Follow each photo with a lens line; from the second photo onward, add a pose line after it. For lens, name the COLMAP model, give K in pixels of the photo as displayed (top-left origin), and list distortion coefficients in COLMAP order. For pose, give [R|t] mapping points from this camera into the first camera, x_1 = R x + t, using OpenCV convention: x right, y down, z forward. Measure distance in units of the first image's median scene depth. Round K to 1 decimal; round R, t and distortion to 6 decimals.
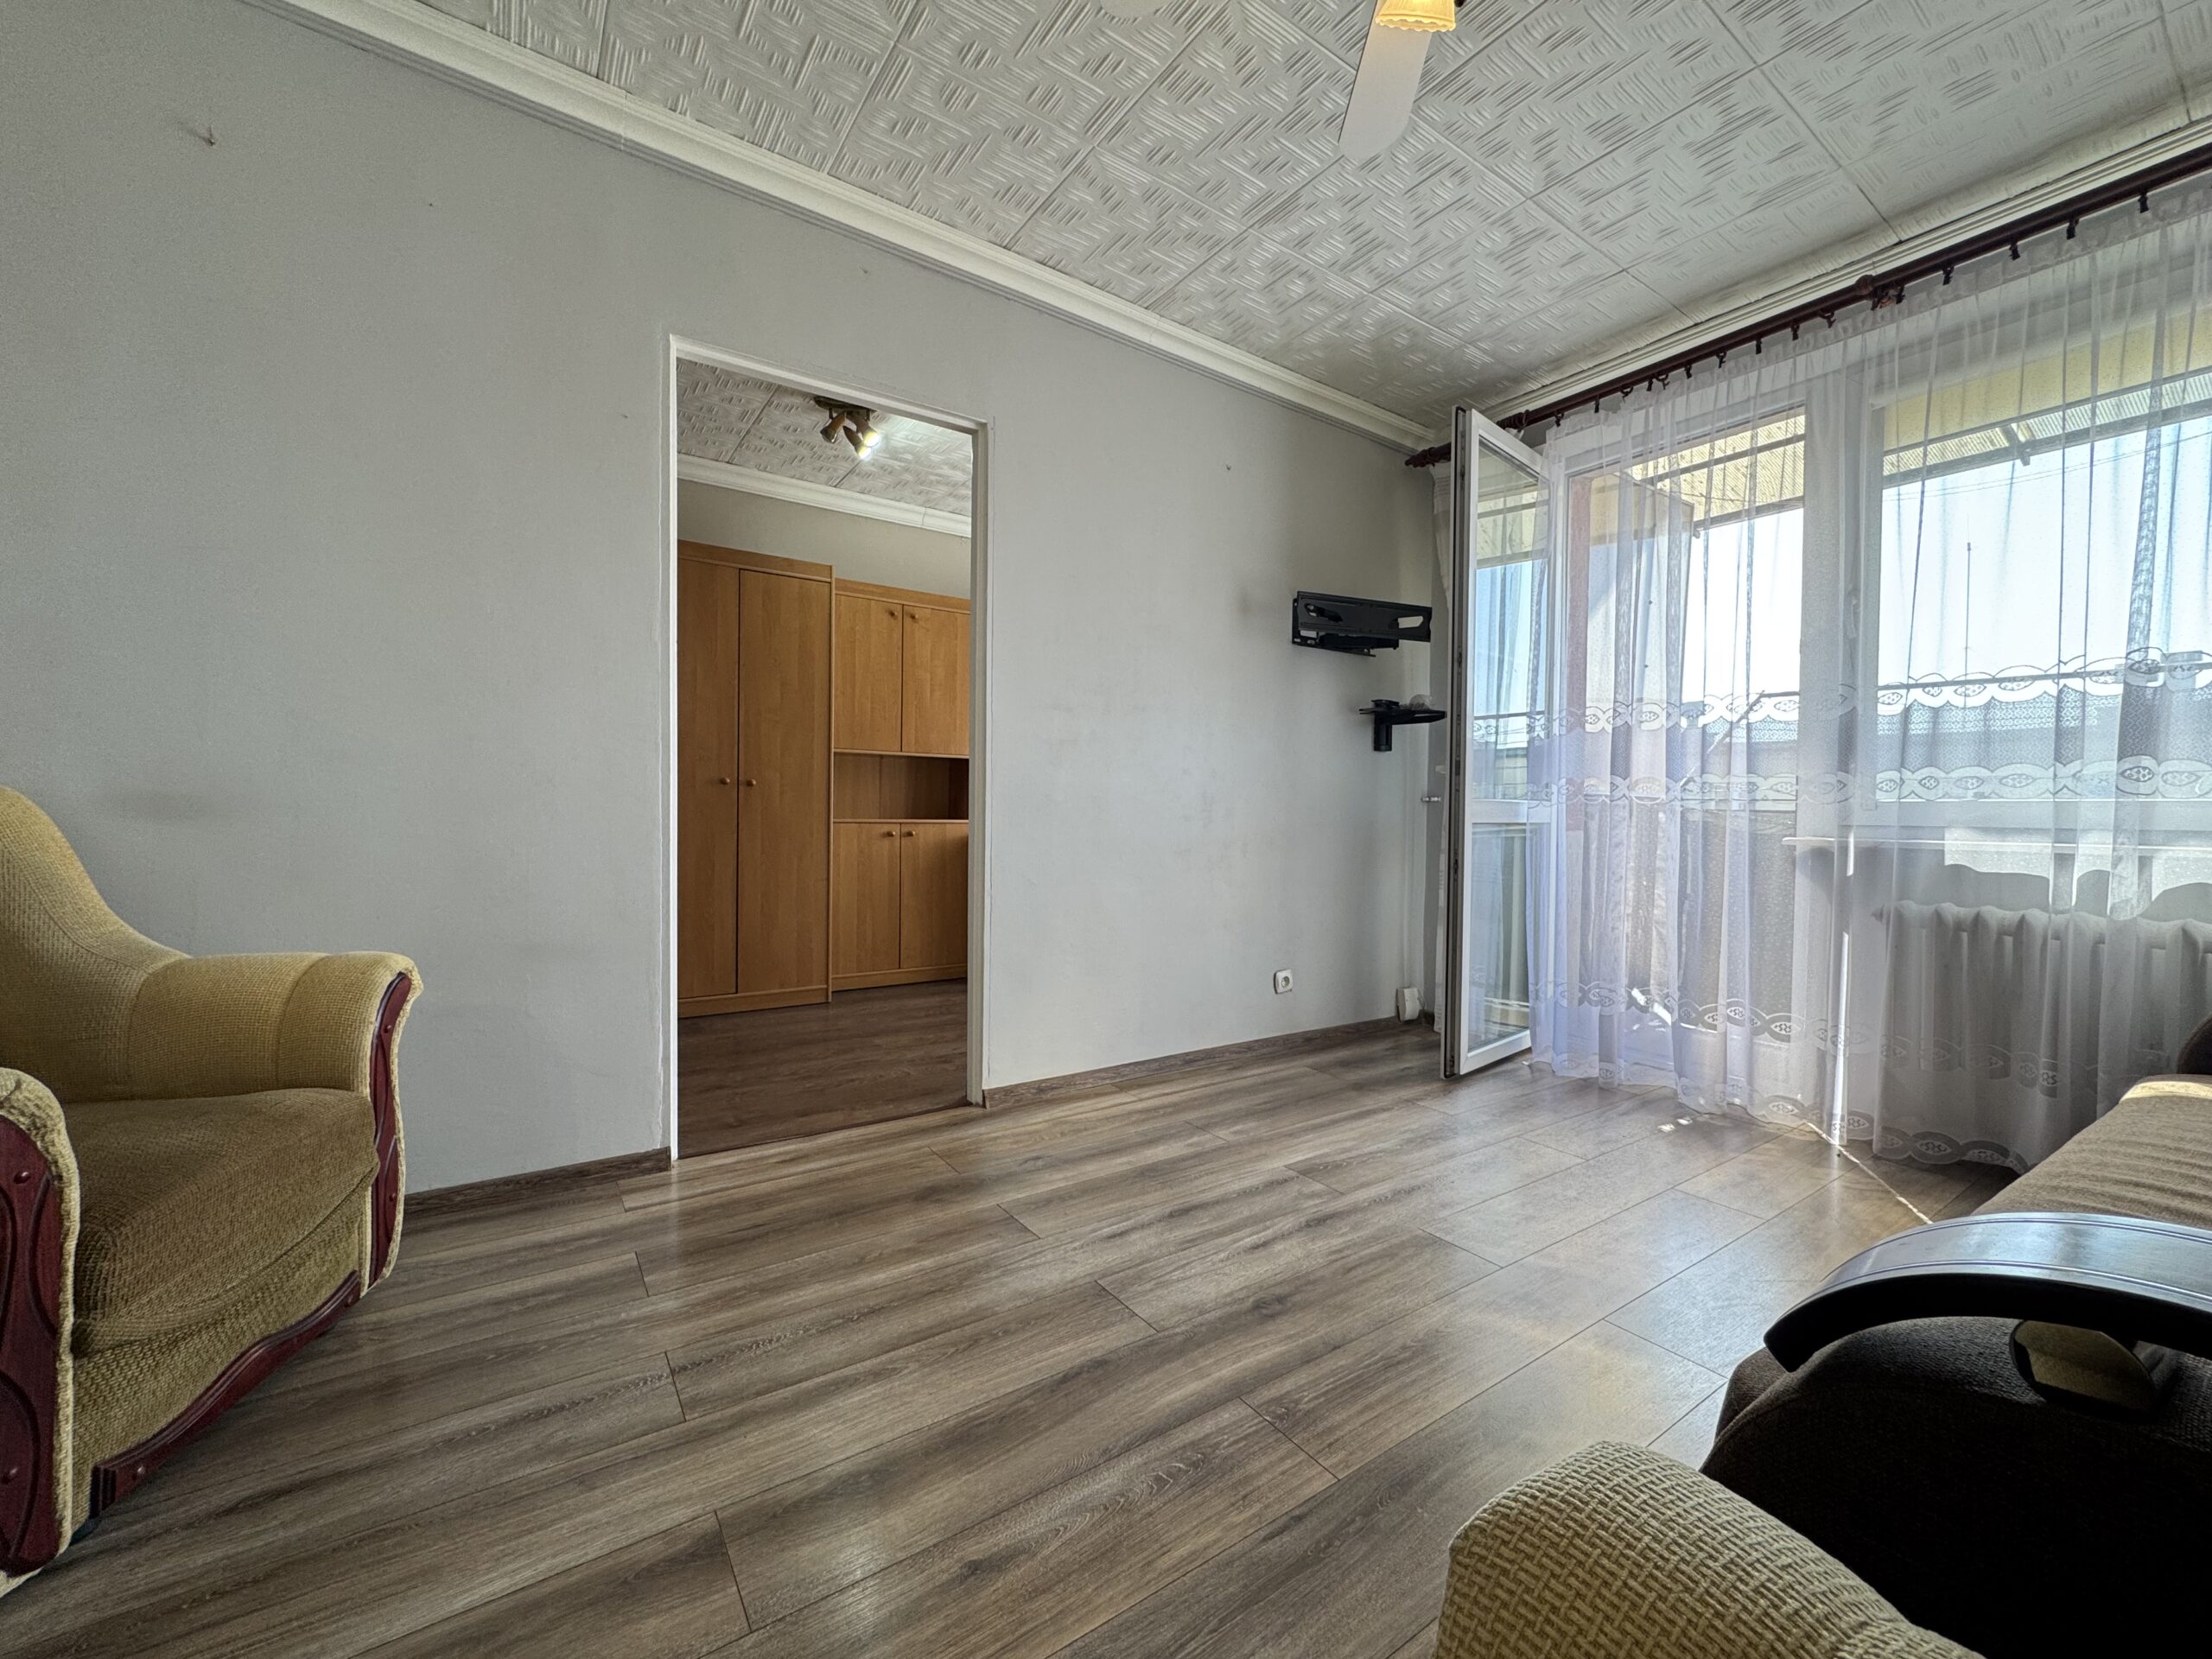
lens RADIAL K [[885.0, 0, 1101.4], [0, 885.0, 829.6], [0, 0, 1]] dist [-0.001658, -0.000361]
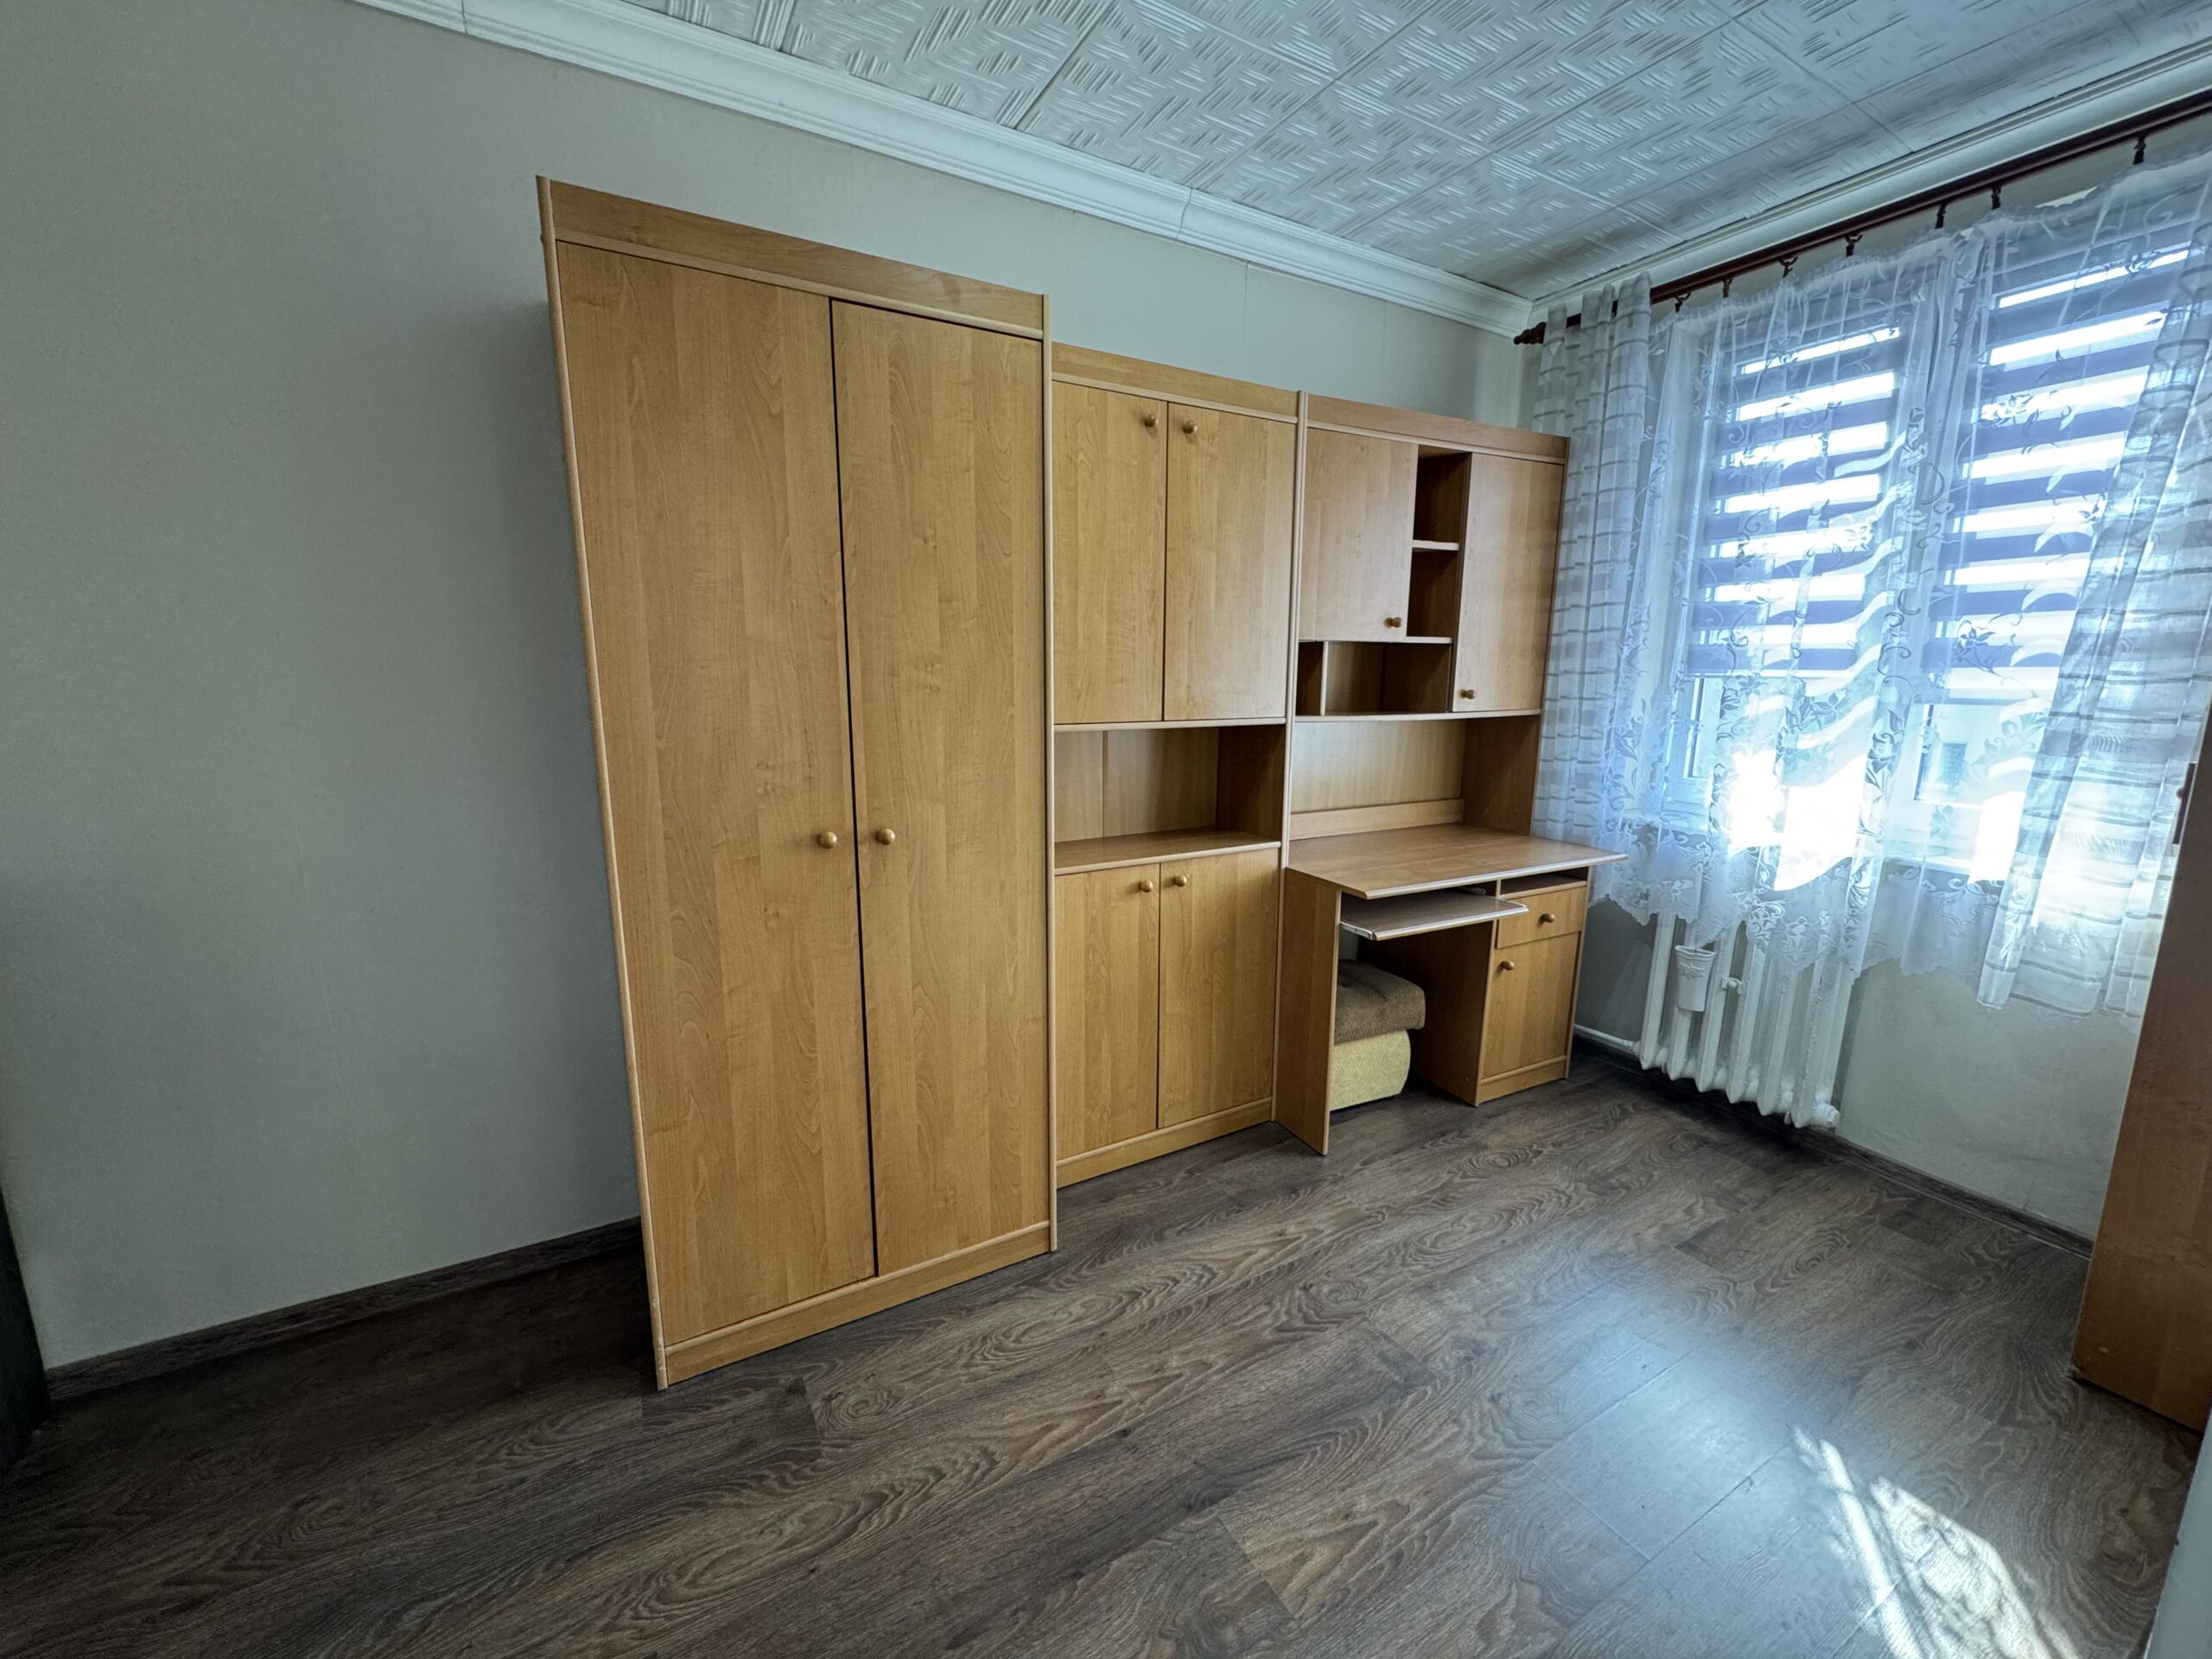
lens RADIAL K [[875.4, 0, 1098.5], [0, 875.4, 832.6], [0, 0, 1]] dist [-0.013549, 0.000469]
pose [[0.996390, 0.005789, -0.084691, -0.364567], [0.008533, 0.985789, 0.167773, -0.179955], [0.084458, -0.167890, 0.982181, 0.843262]]
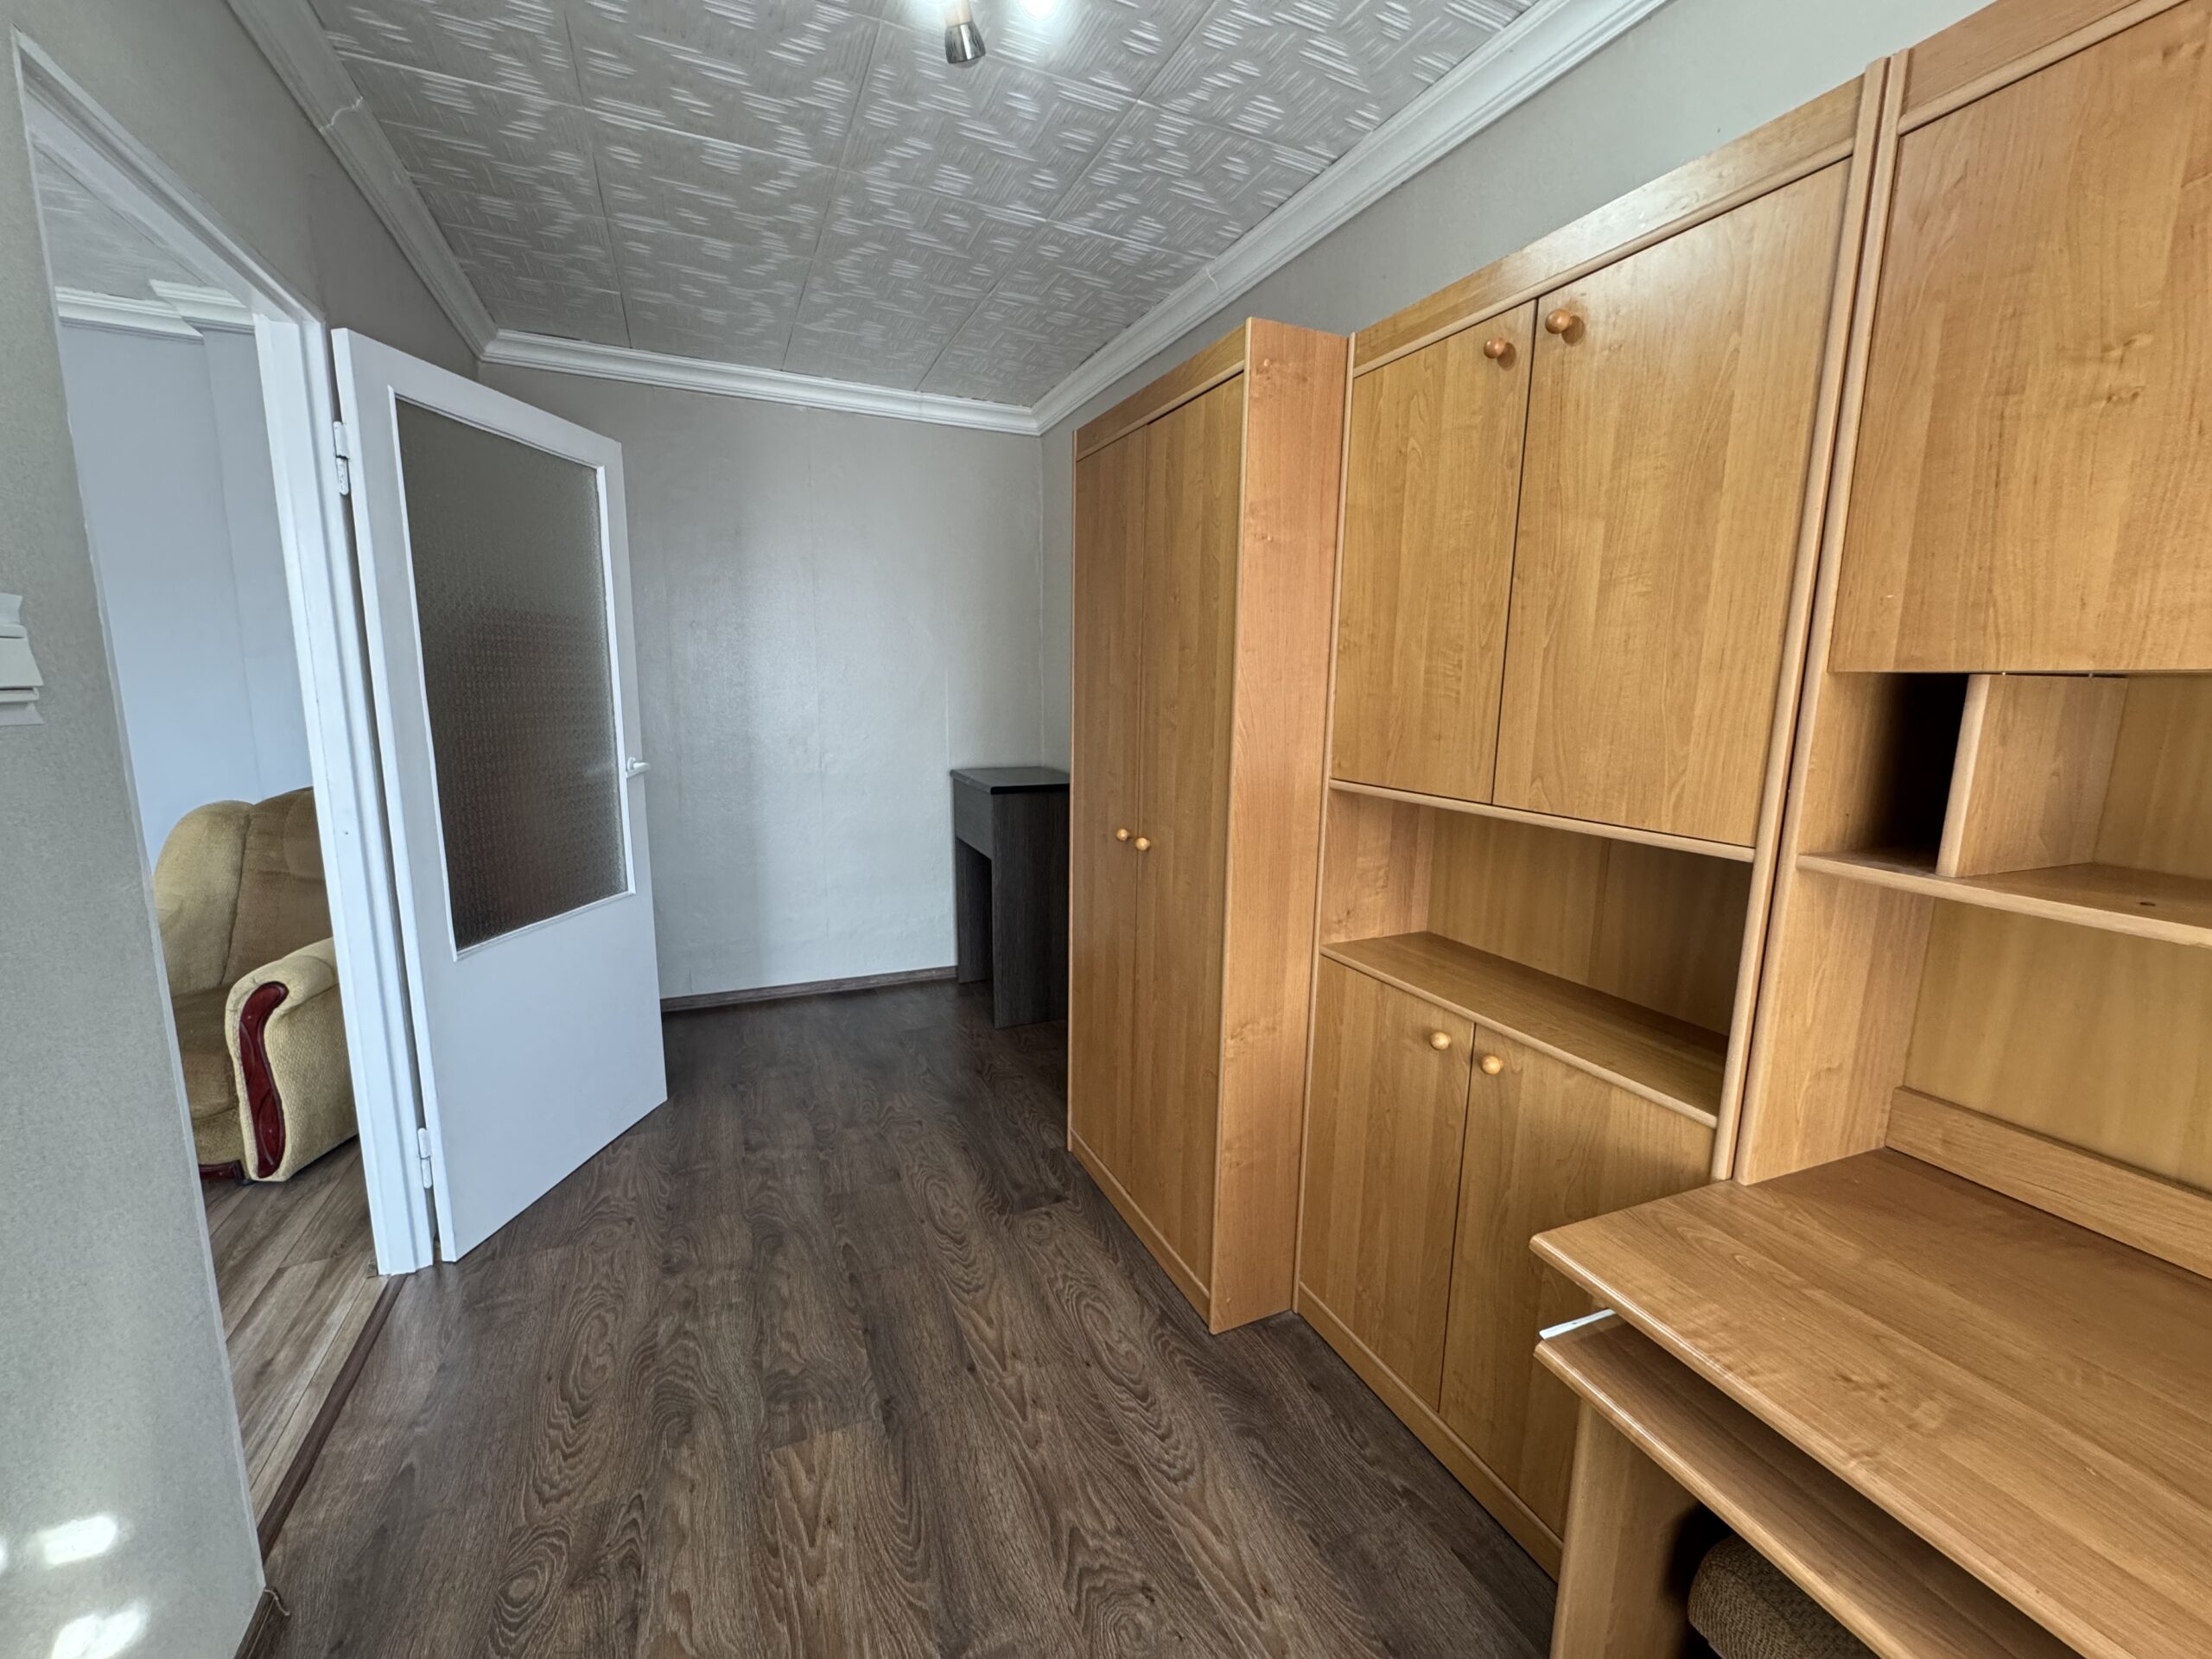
lens RADIAL K [[885.0, 0, 1101.4], [0, 885.0, 829.6], [0, 0, 1]] dist [-0.001658, -0.000361]
pose [[-0.175290, 0.148062, -0.973320, 0.172544], [-0.033685, 0.987146, 0.156232, -0.204513], [0.983940, 0.060172, -0.168050, 1.515794]]
